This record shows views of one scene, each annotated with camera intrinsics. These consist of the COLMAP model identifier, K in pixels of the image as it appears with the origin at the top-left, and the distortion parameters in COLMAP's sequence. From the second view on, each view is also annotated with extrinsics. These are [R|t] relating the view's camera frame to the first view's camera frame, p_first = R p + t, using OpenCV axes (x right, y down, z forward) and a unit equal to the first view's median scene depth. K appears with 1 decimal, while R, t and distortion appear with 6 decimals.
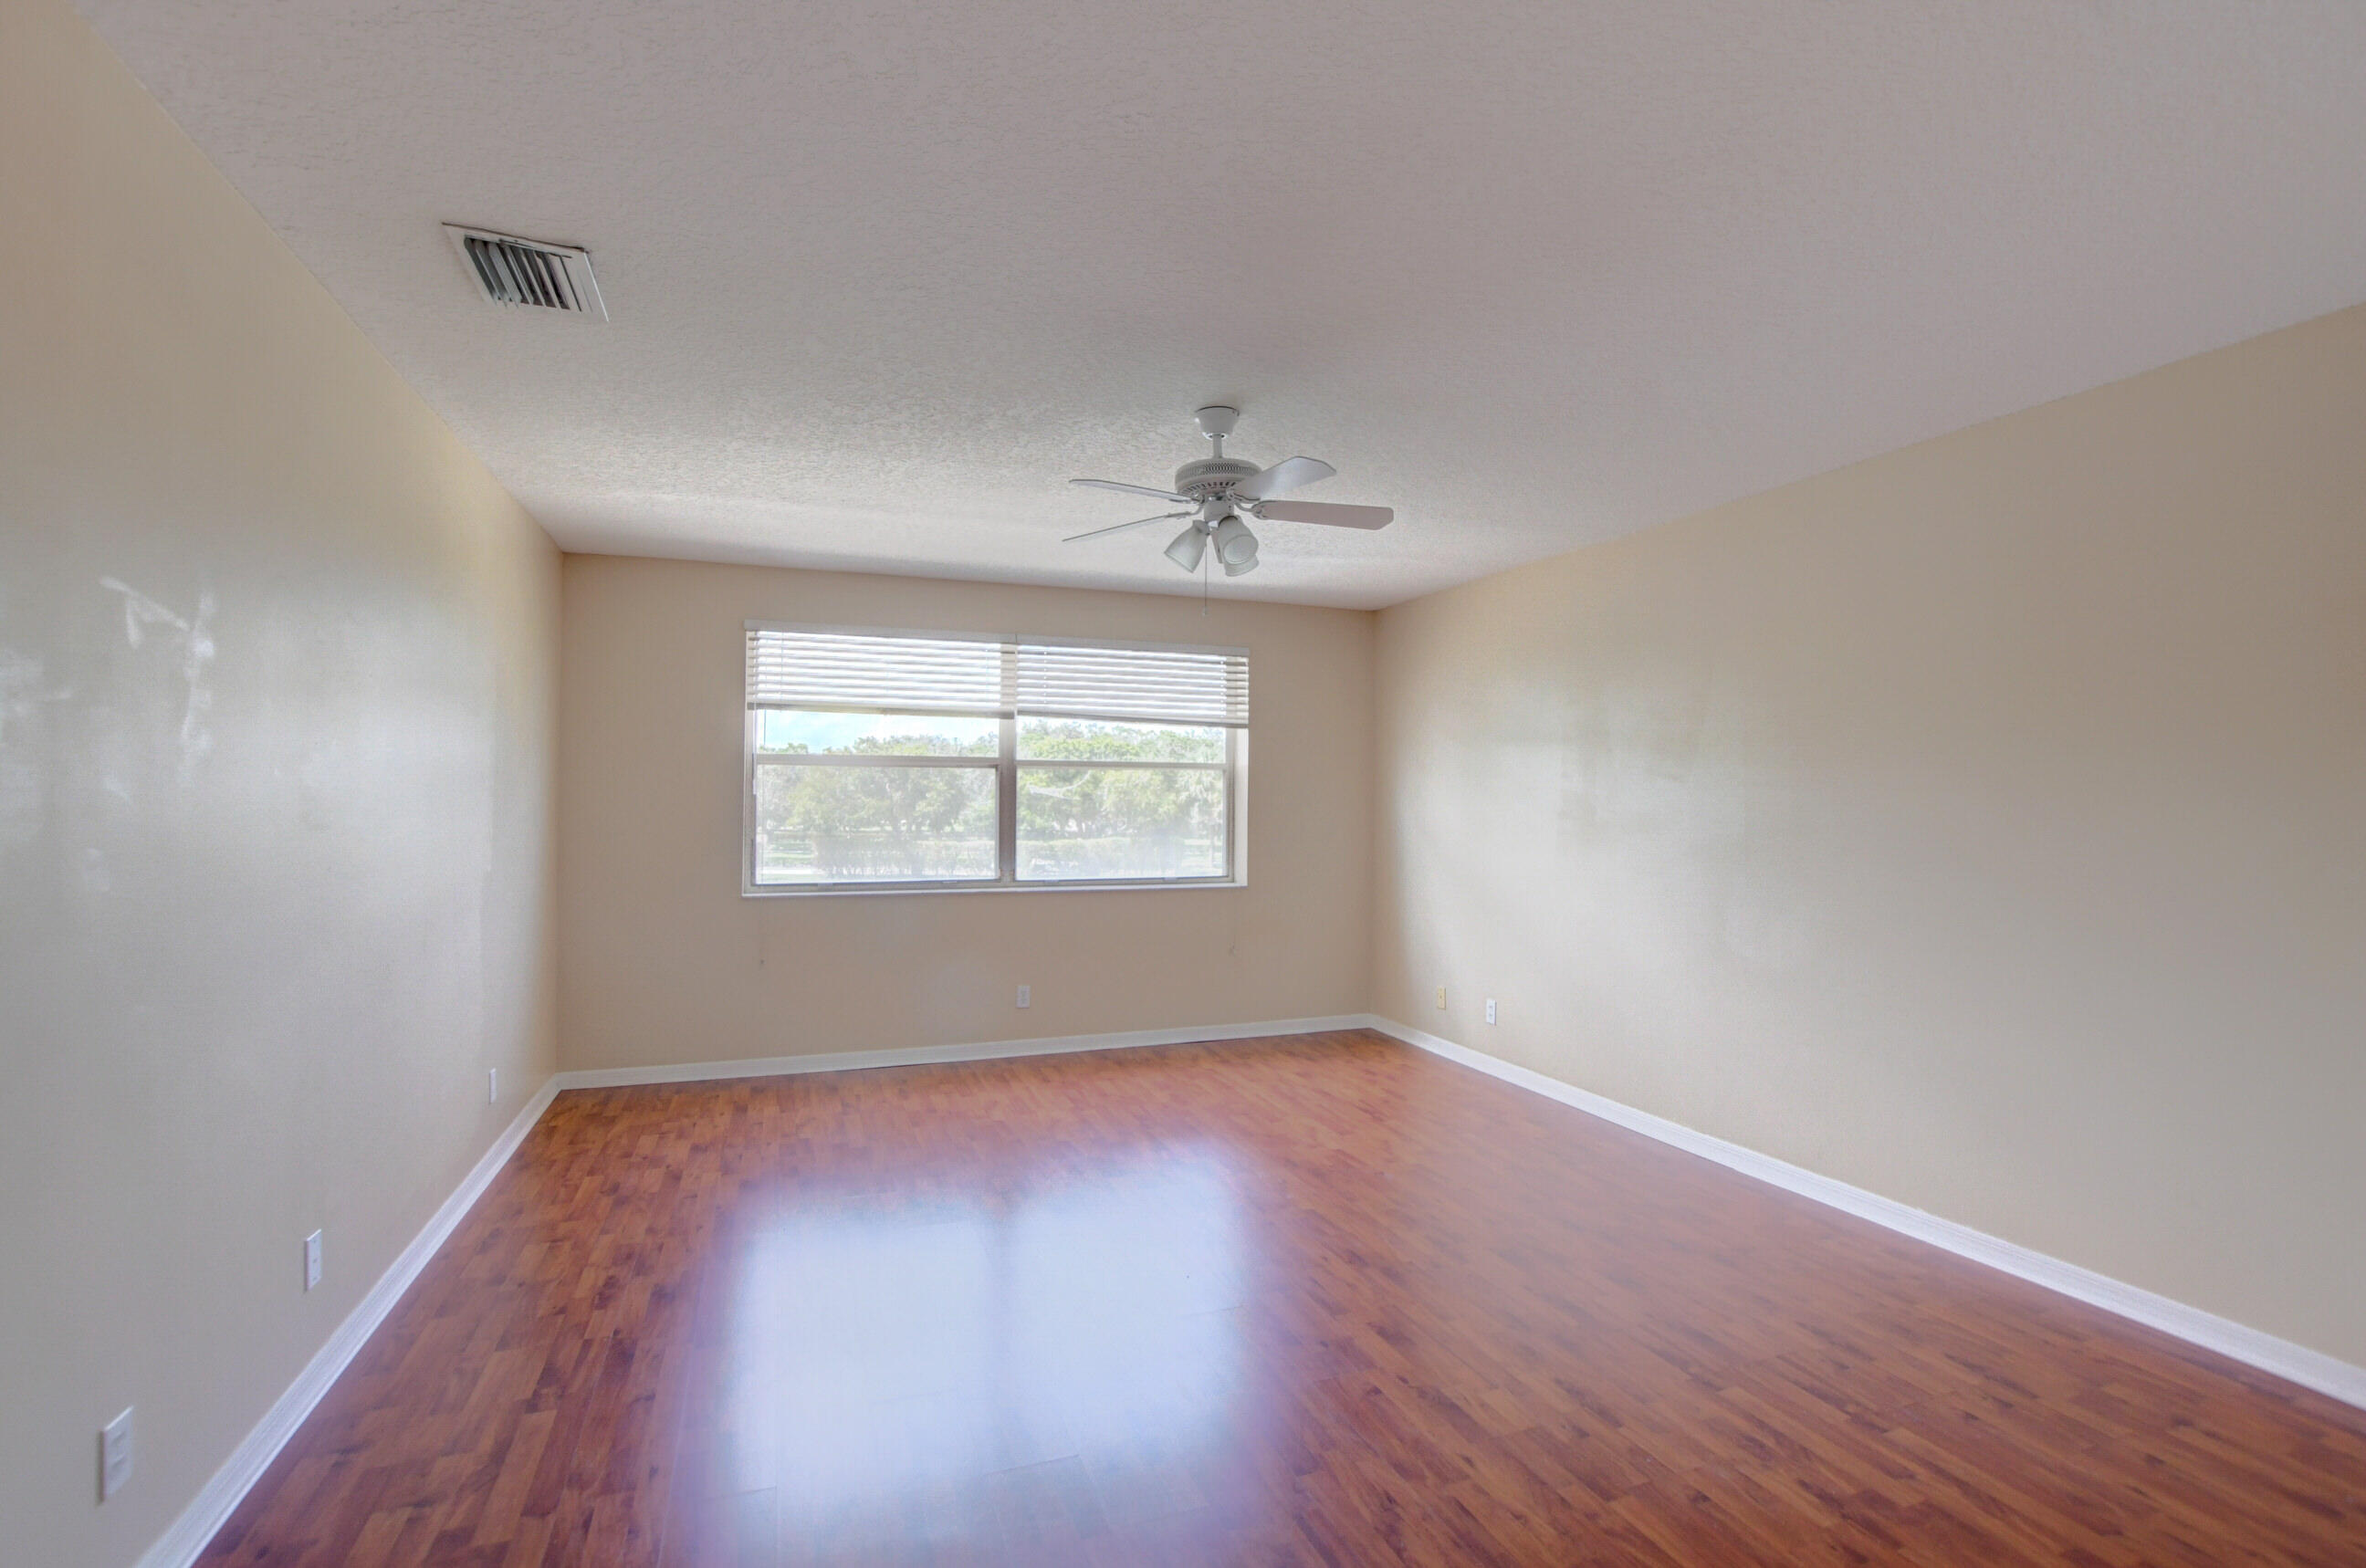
lens RADIAL K [[1041.6, 0, 1147.3], [0, 1041.6, 786.7], [0, 0, 1]] dist [-0.023032, -0.000095]
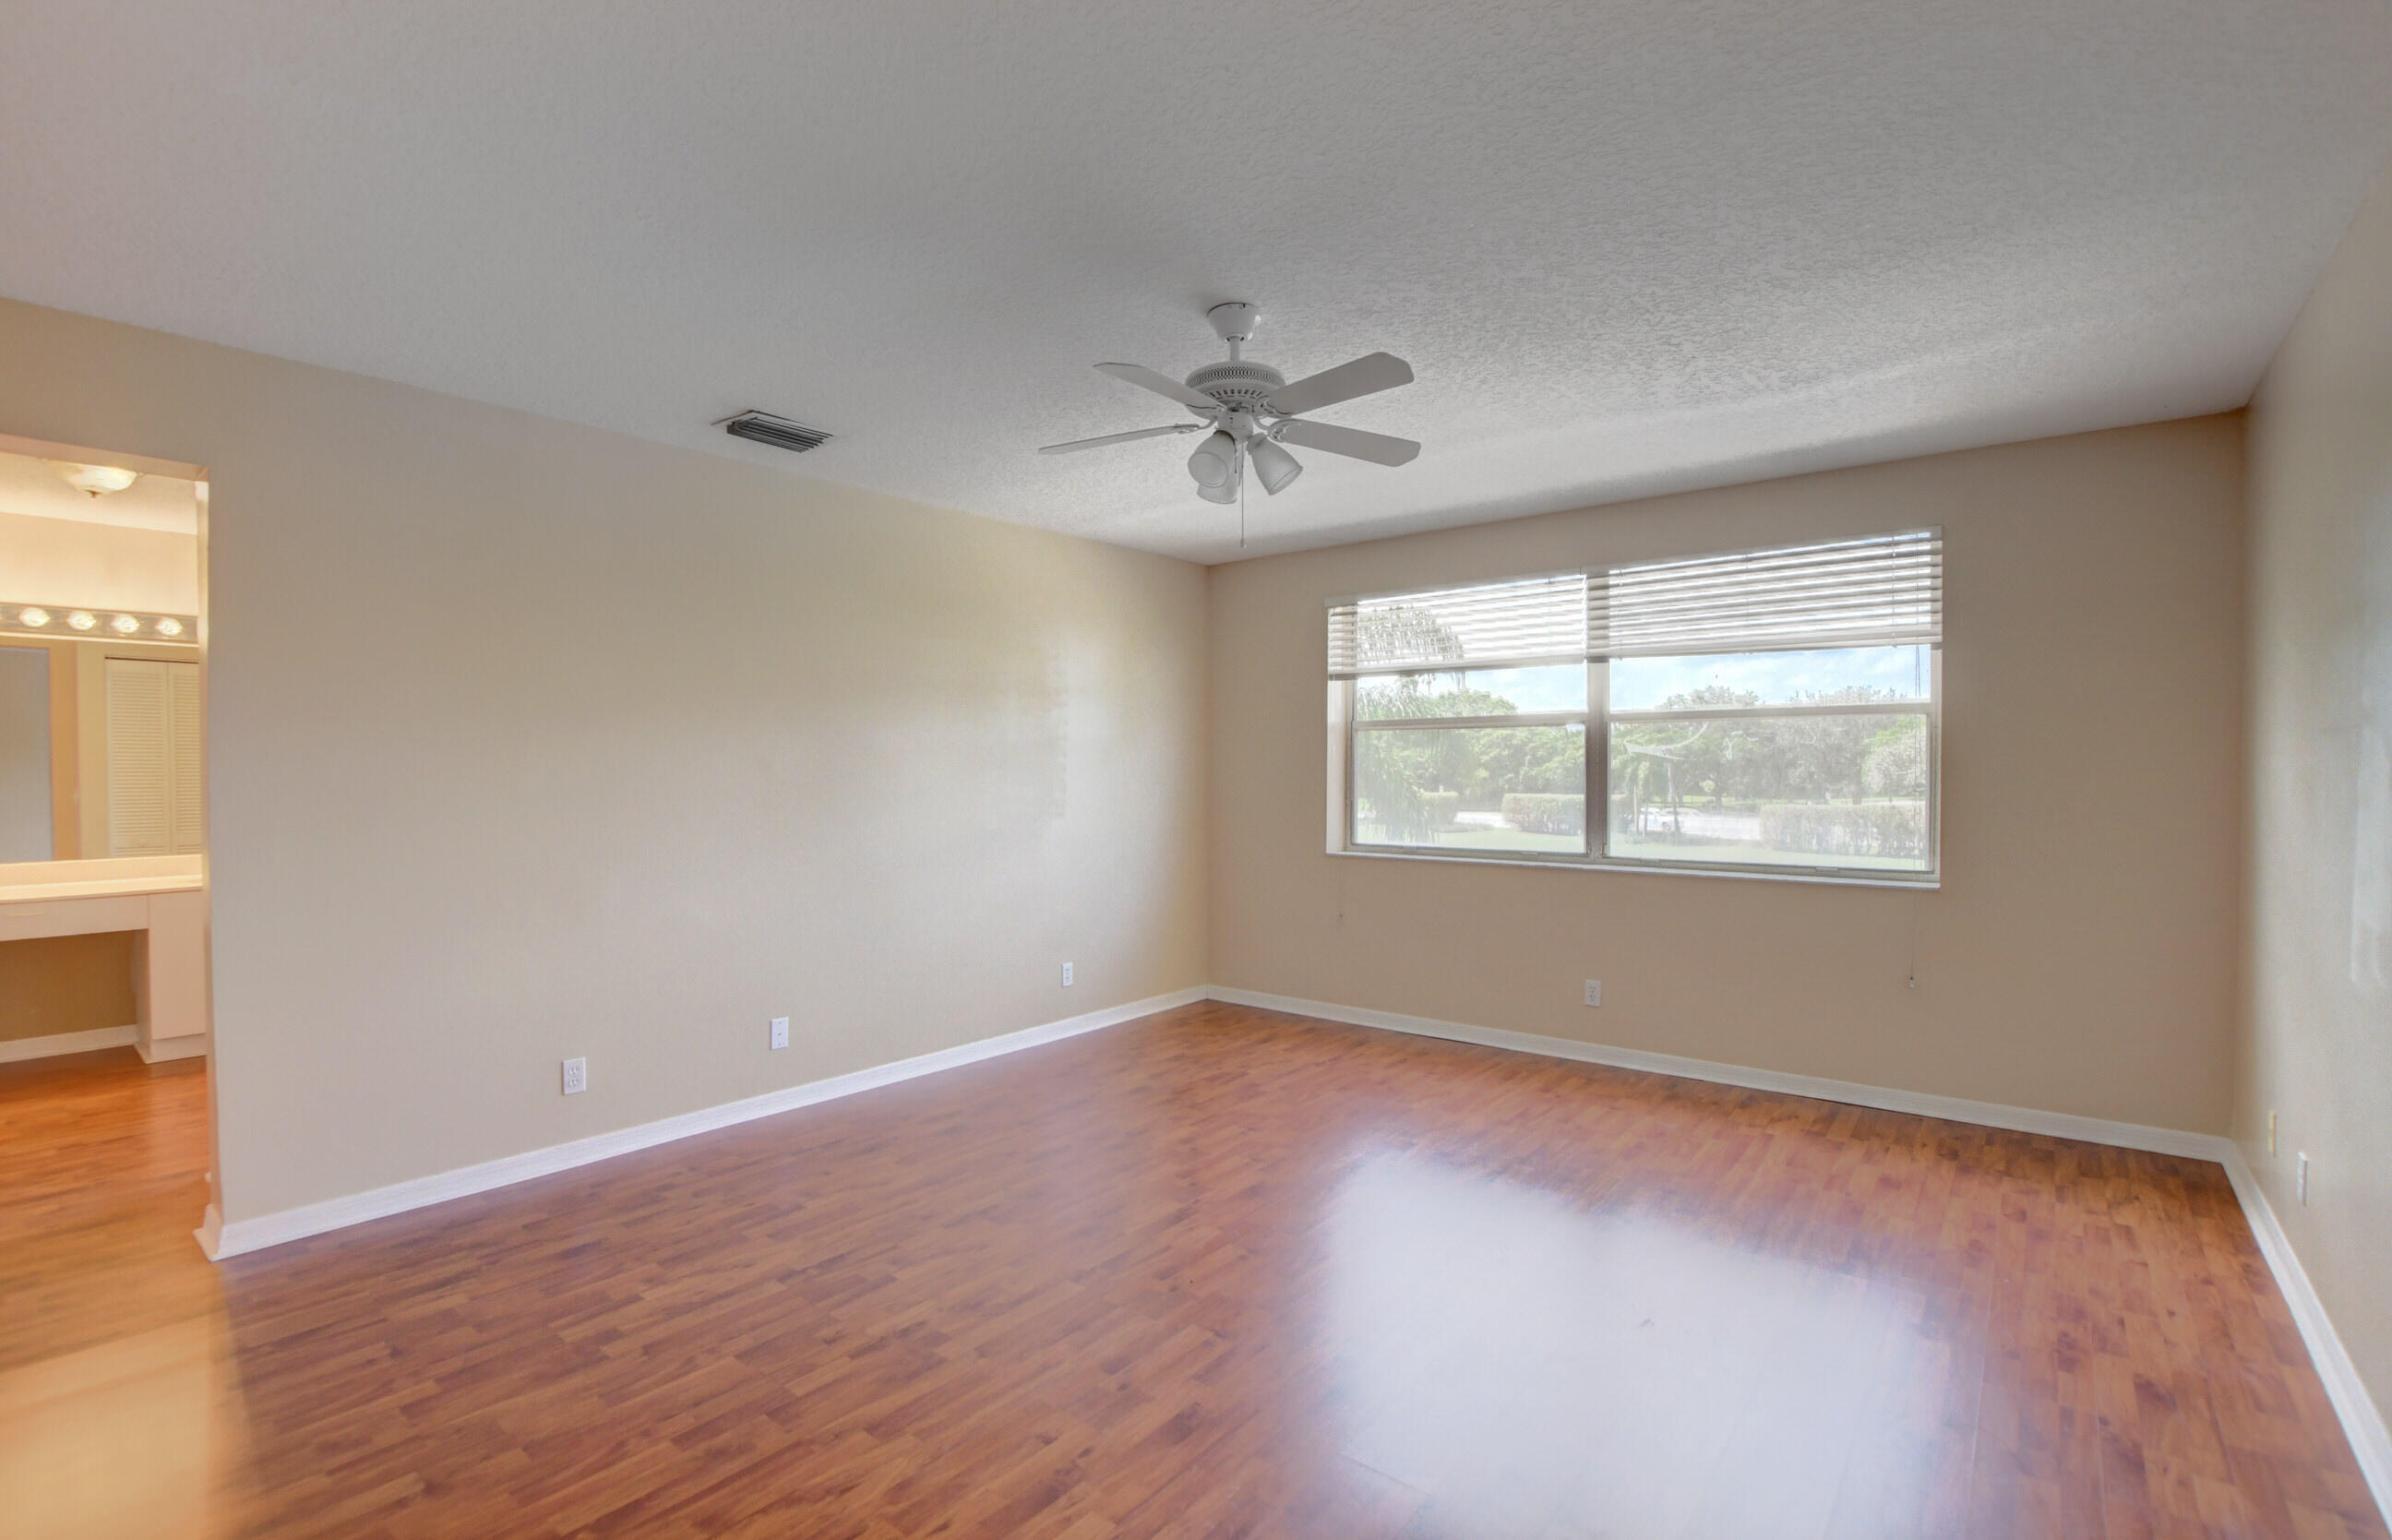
lens RADIAL K [[1047.2, 0, 1196.7], [0, 1047.2, 789.2], [0, 0, 1]] dist [-0.024929, 0.000068]
pose [[0.517943, 0.007310, -0.855384, 0.478684], [0.024277, 0.999435, 0.023241, 0.007981], [0.855071, -0.032804, 0.517473, 0.311852]]
